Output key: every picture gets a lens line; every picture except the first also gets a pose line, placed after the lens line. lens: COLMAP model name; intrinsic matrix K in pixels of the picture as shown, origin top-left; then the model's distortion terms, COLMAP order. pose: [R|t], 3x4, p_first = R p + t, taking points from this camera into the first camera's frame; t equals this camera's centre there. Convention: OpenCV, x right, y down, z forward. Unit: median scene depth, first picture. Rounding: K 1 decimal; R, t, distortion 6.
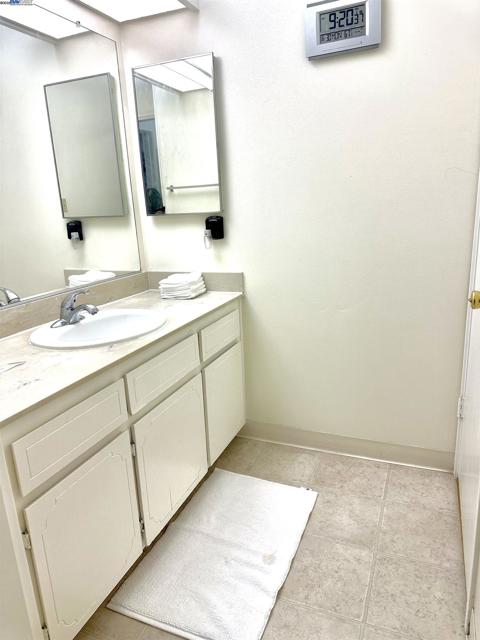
lens RADIAL K [[448.5, 0, 240.0], [0, 448.5, 320.0], [0, 0, 1]] dist [0.003793, -0.002674]
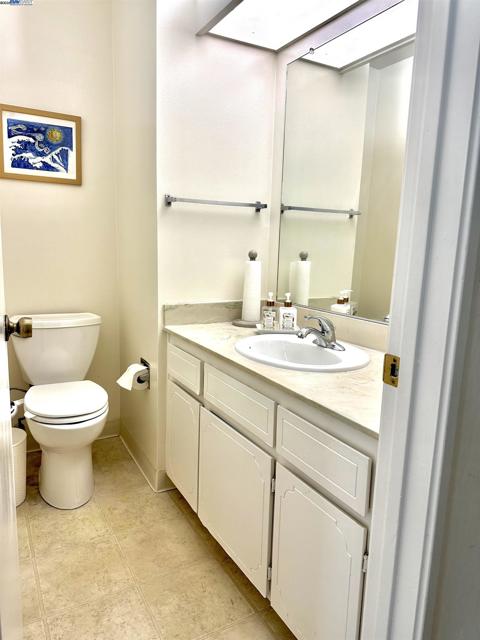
lens RADIAL K [[448.5, 0, 240.0], [0, 448.5, 320.0], [0, 0, 1]] dist [0.003793, -0.002674]
pose [[-0.611633, 0.154476, -0.775914, 0.515374], [-0.208805, 0.914457, 0.346654, -0.358414], [0.763090, 0.374040, -0.527056, 1.399733]]
